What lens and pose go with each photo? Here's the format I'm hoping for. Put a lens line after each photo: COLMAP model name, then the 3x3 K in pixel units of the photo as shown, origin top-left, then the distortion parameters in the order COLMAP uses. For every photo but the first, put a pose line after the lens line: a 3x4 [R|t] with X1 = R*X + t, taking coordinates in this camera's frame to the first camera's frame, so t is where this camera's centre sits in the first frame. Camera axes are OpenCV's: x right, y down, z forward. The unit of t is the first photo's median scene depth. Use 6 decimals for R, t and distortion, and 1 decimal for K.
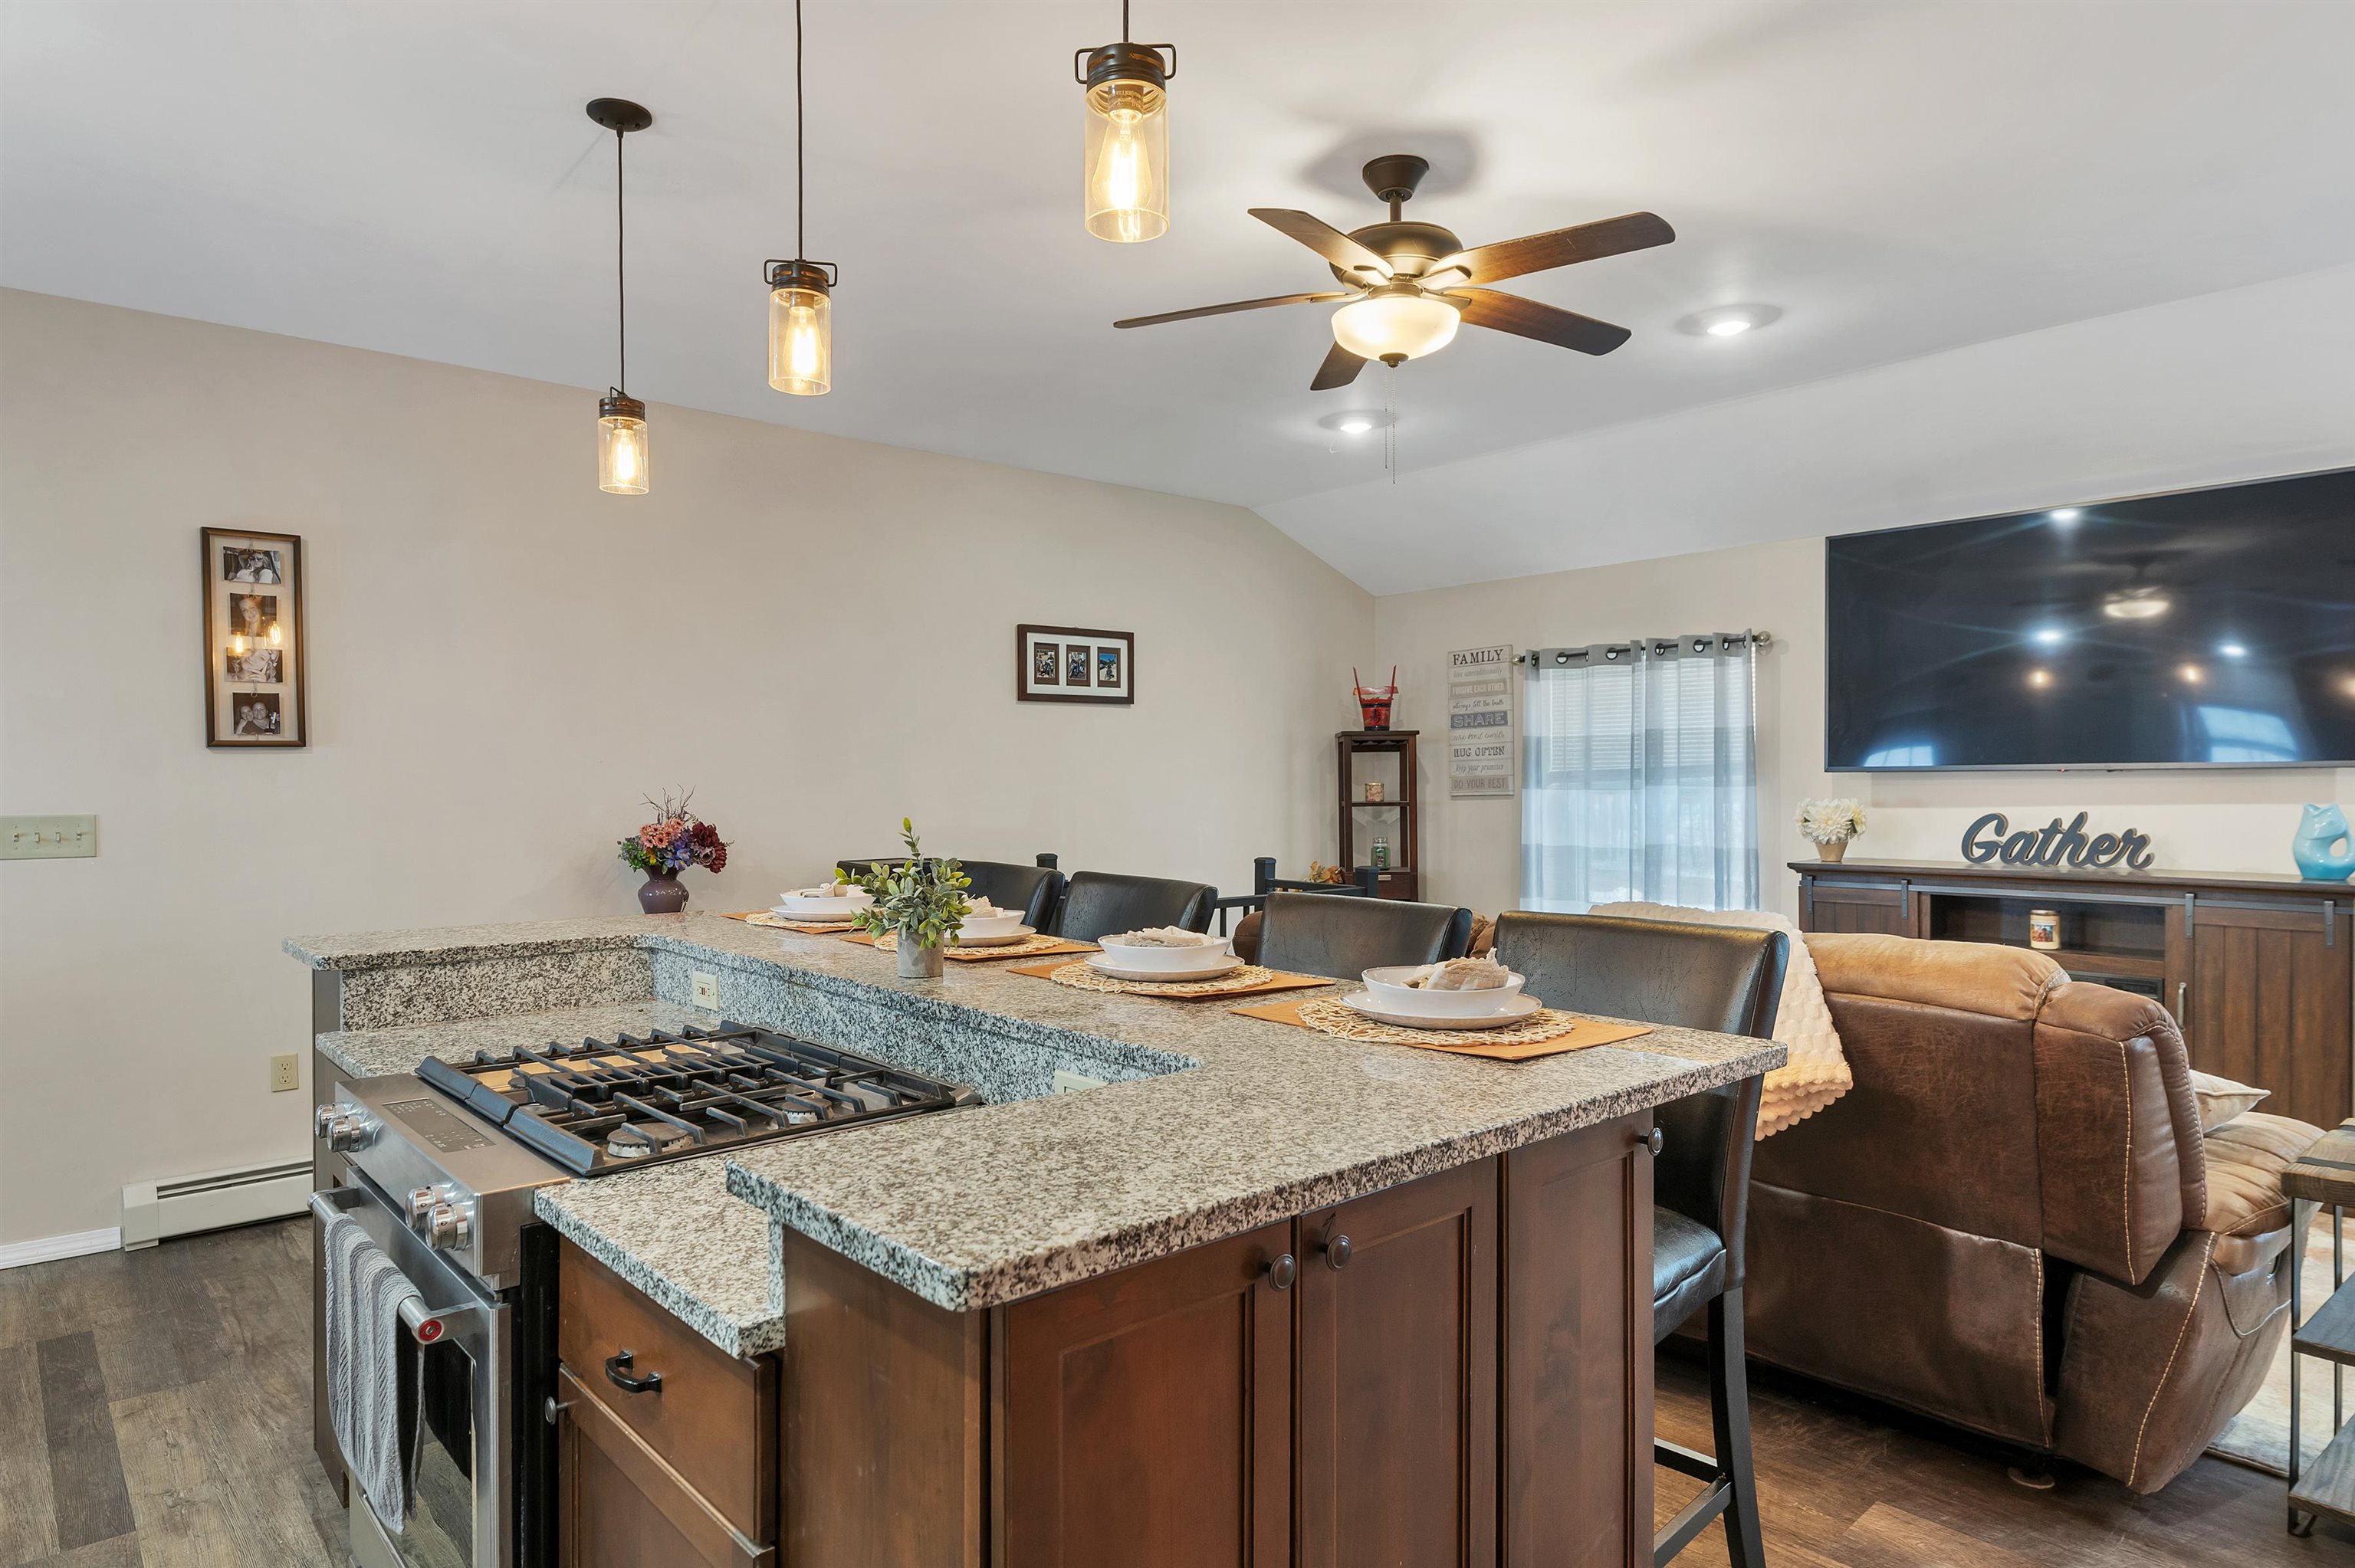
lens RADIAL K [[1352.4, 0, 1170.0], [0, 1352.4, 797.0], [0, 0, 1]] dist [-0.000884, -0.001840]
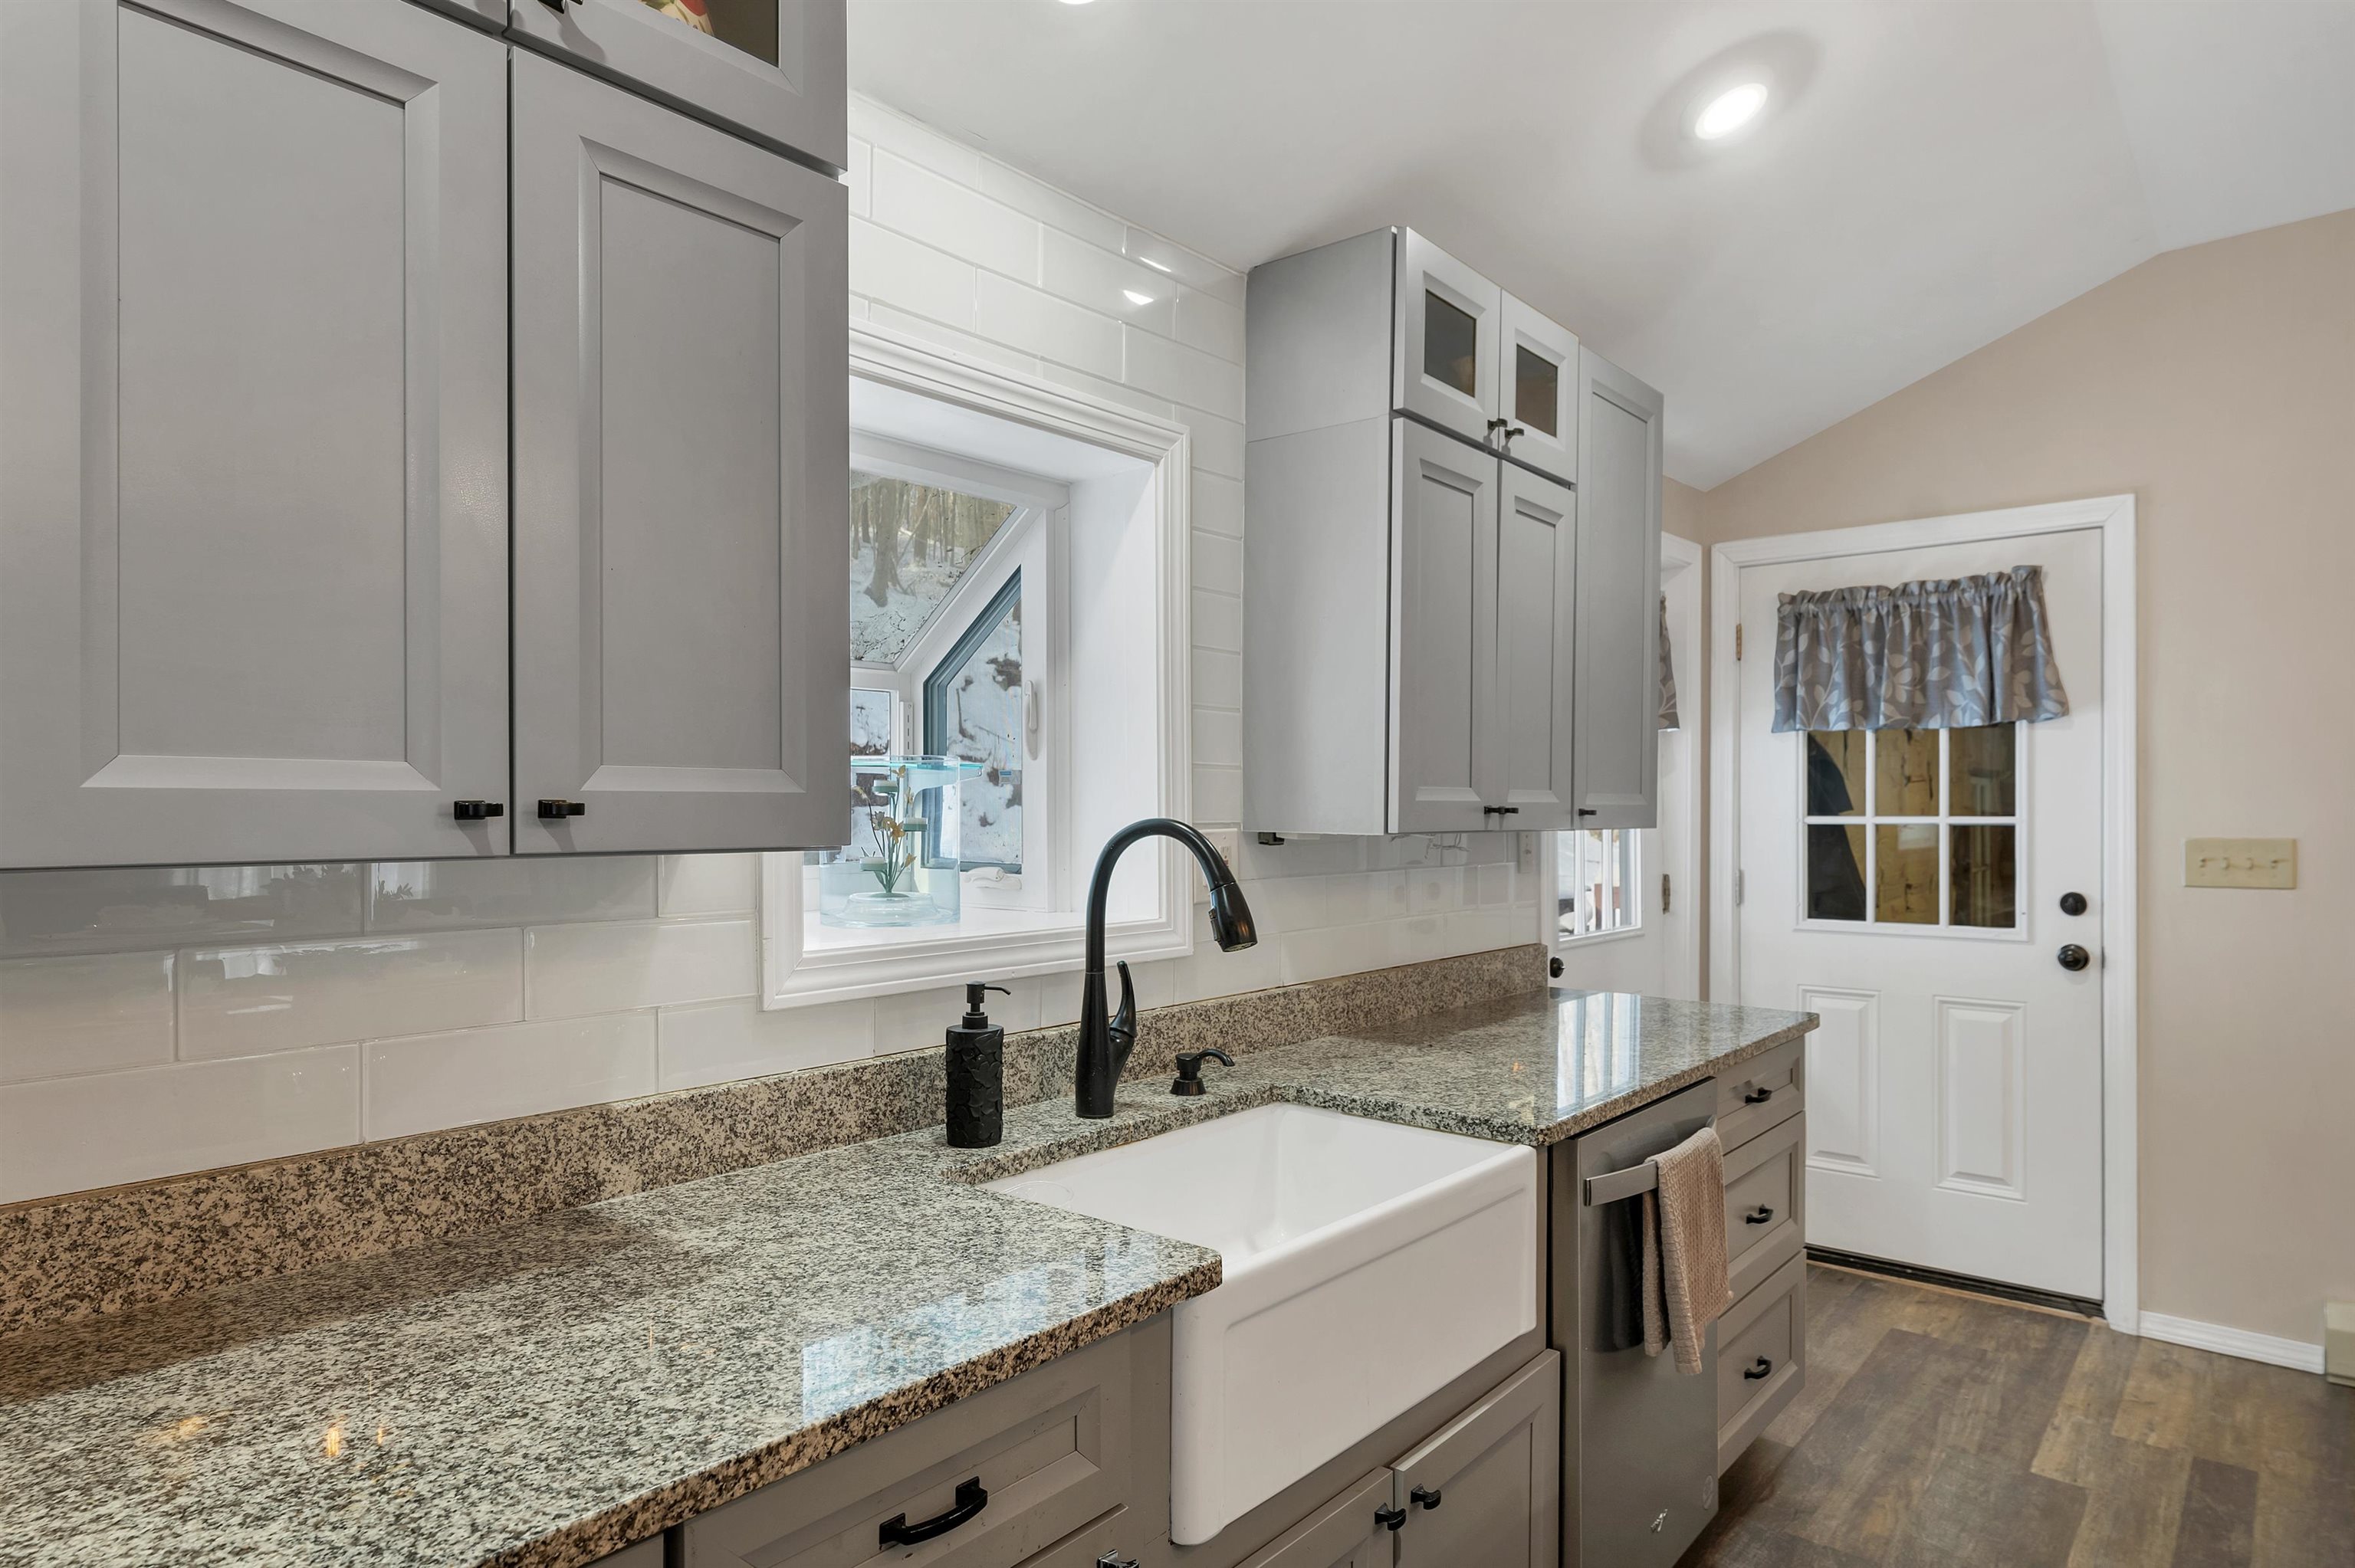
lens RADIAL K [[1352.4, 0, 1171.4], [0, 1352.4, 802.5], [0, 0, 1]] dist [-0.000884, -0.001840]
pose [[0.143025, -0.004185, -0.989710, -0.057832], [-0.006834, 0.999963, -0.005216, -0.000134], [0.989695, 0.007510, 0.142991, 0.155620]]
